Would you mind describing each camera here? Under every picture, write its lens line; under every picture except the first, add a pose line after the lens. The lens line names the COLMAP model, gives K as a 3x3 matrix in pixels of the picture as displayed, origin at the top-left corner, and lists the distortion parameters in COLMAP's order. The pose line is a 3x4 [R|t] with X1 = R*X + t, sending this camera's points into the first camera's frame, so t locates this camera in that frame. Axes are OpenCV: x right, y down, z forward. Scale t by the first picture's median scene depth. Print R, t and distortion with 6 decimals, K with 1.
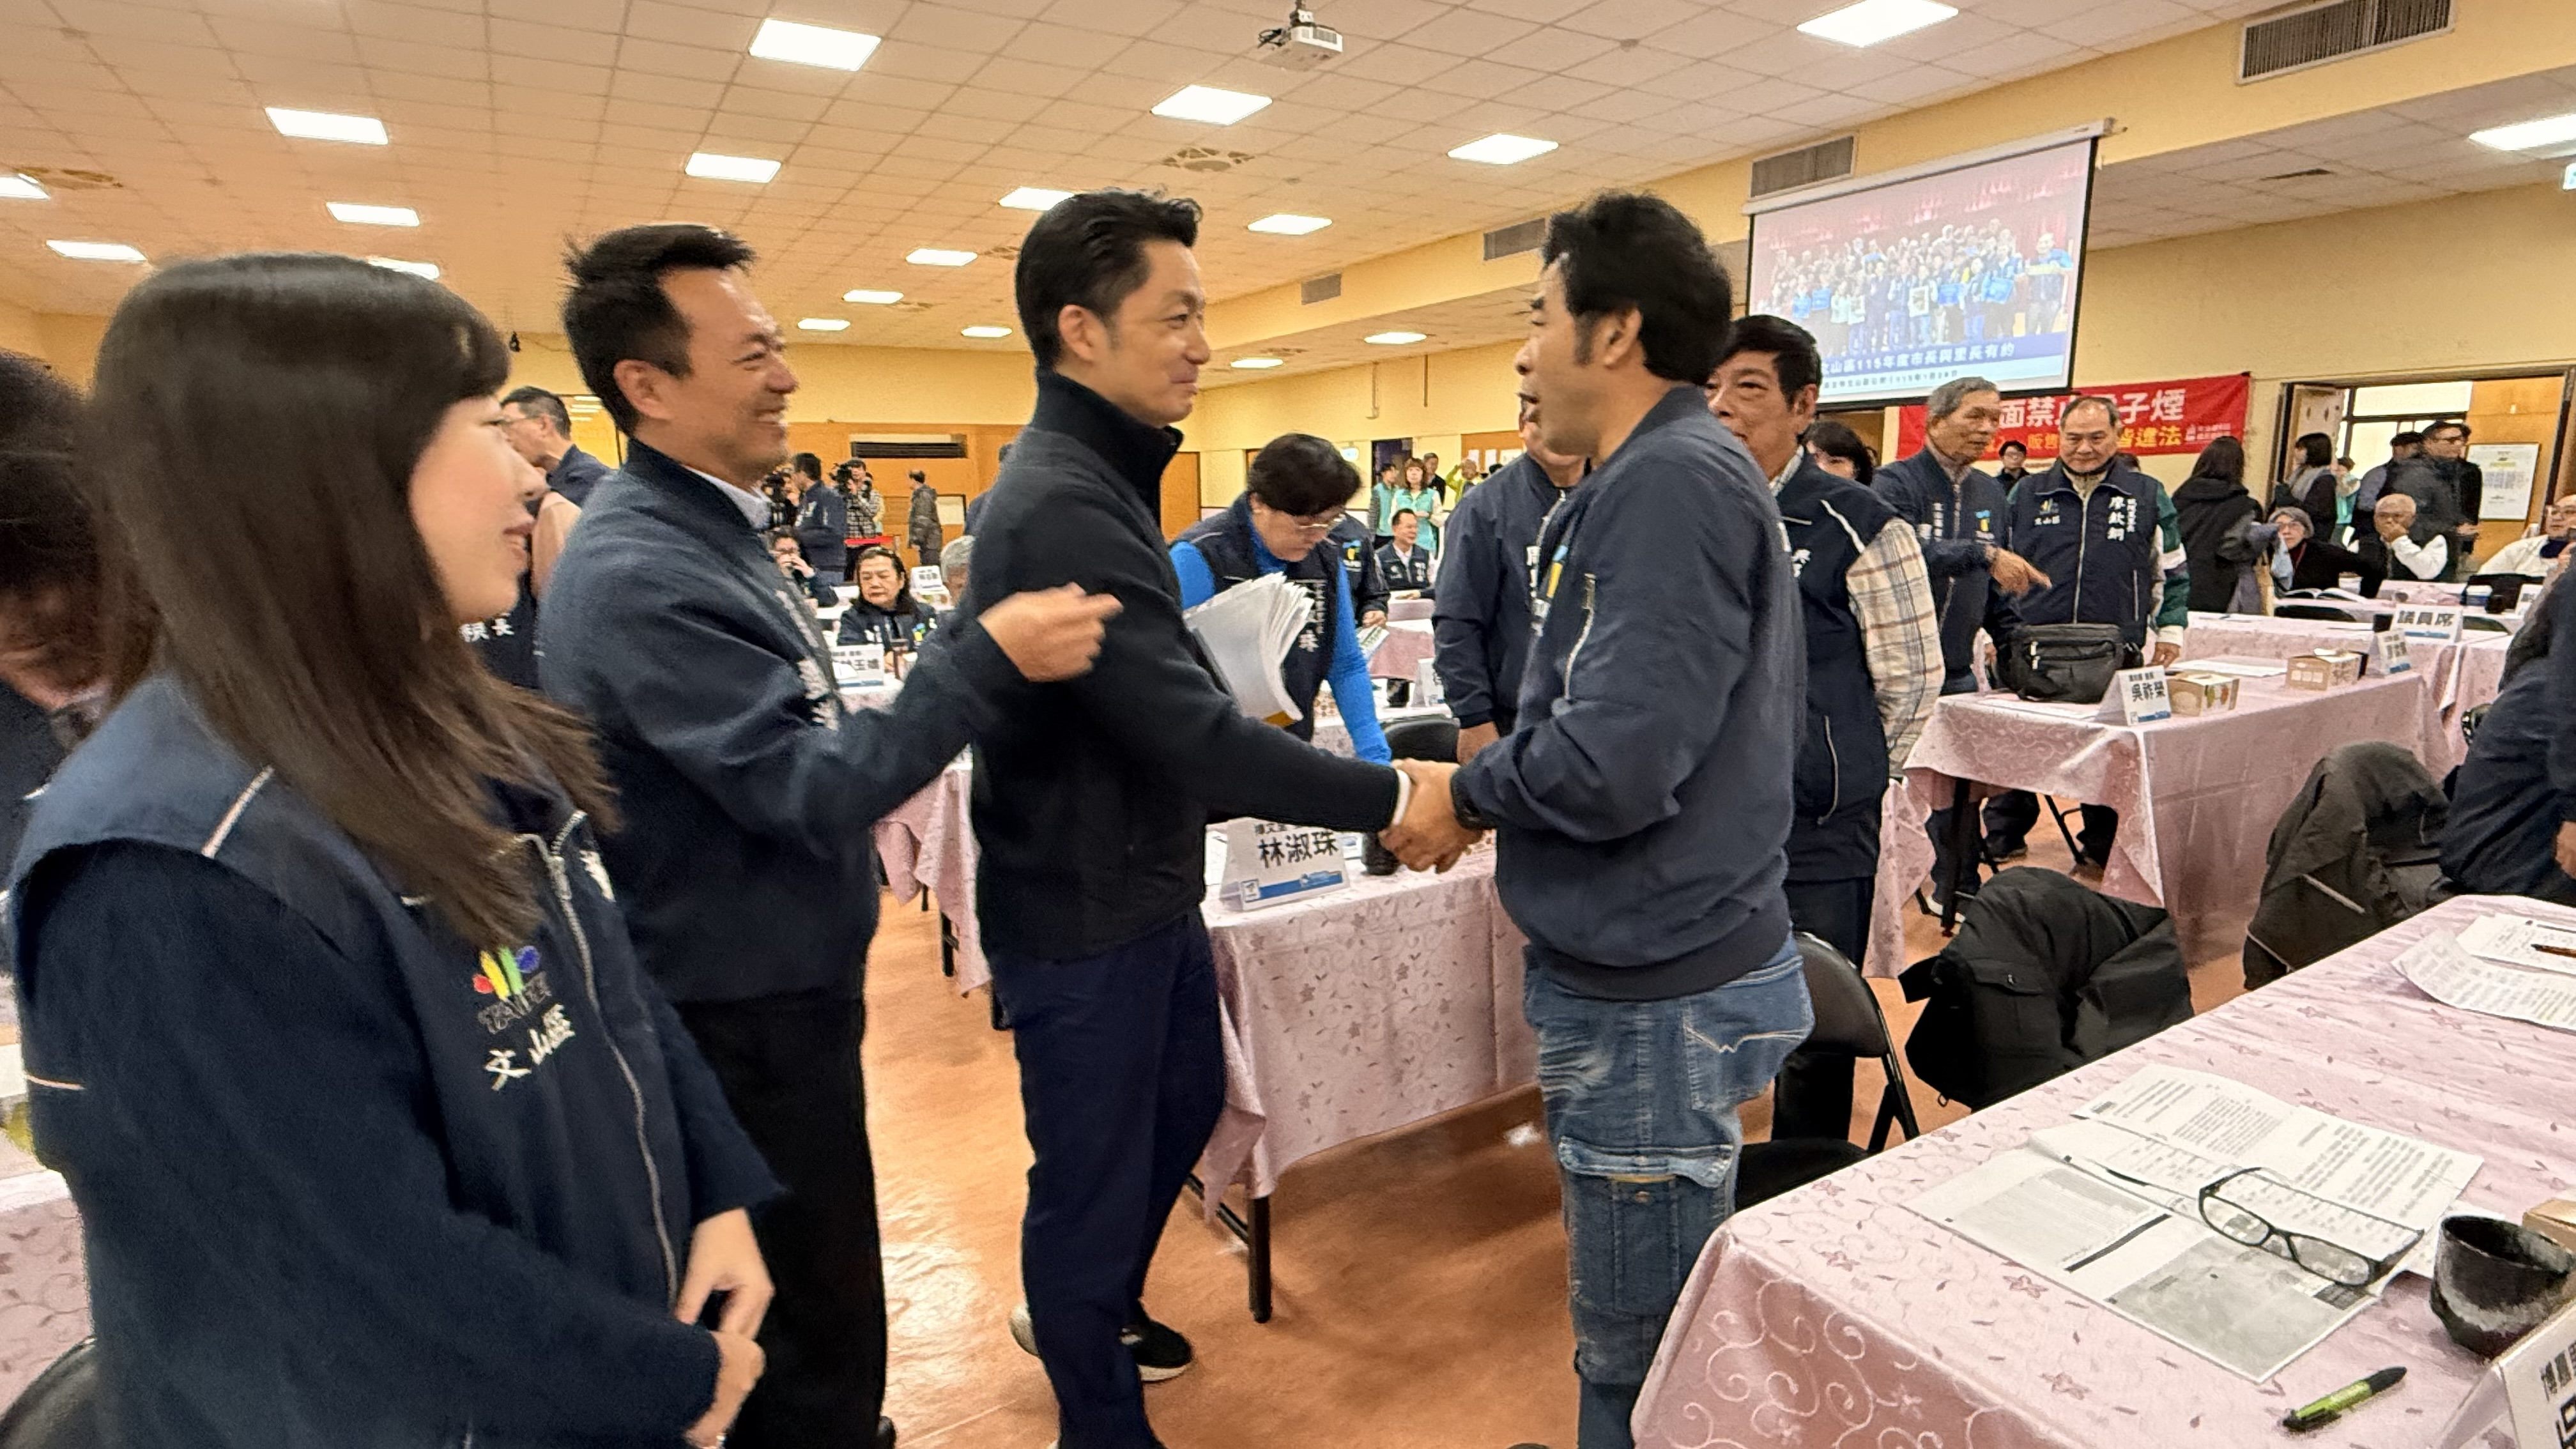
lens RADIAL K [[1320.9, 0, 1283.5], [0, 1320.9, 727.9], [0, 0, 1]] dist [-0.001082, -0.000166]
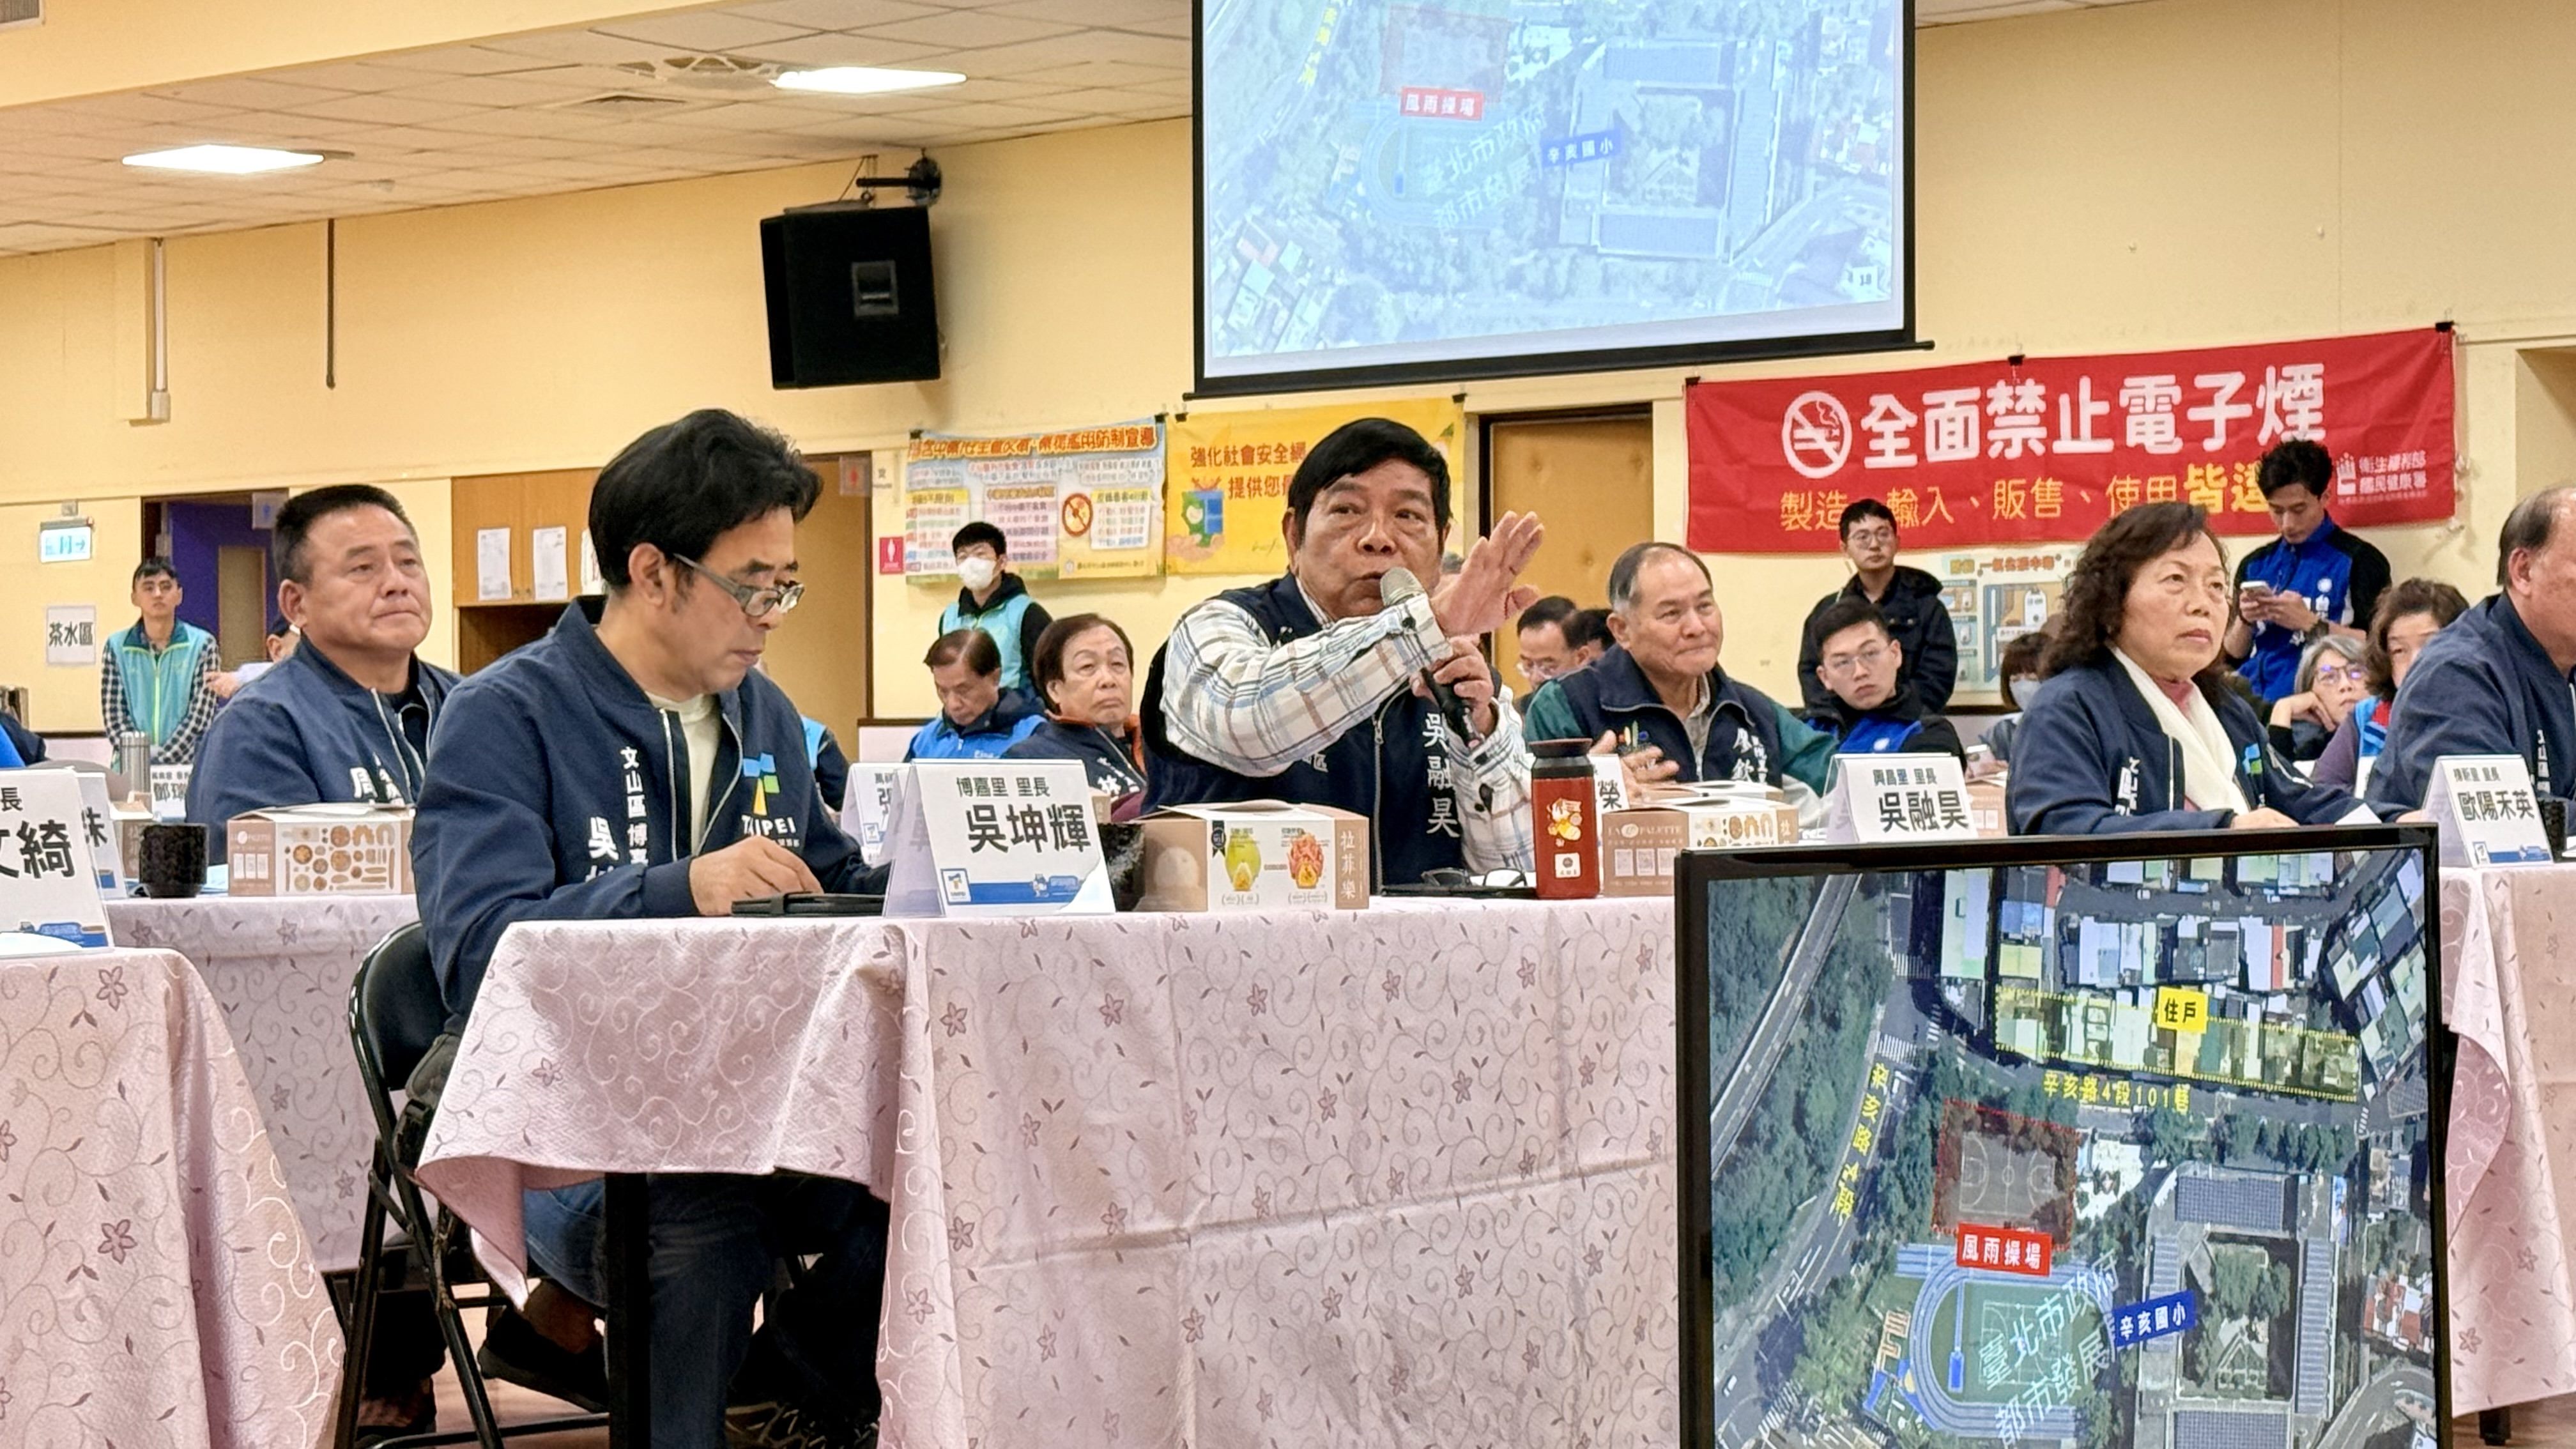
lens RADIAL K [[5263.1, 0, 1287.6], [0, 5263.1, 726.0], [0, 0, 1]] dist [0.084596, 0.000000]
pose [[0.961038, 0.009378, 0.276256, -0.025092], [0.041610, 0.983128, -0.178126, 0.101996], [-0.273265, 0.182681, 0.944433, -0.328612]]
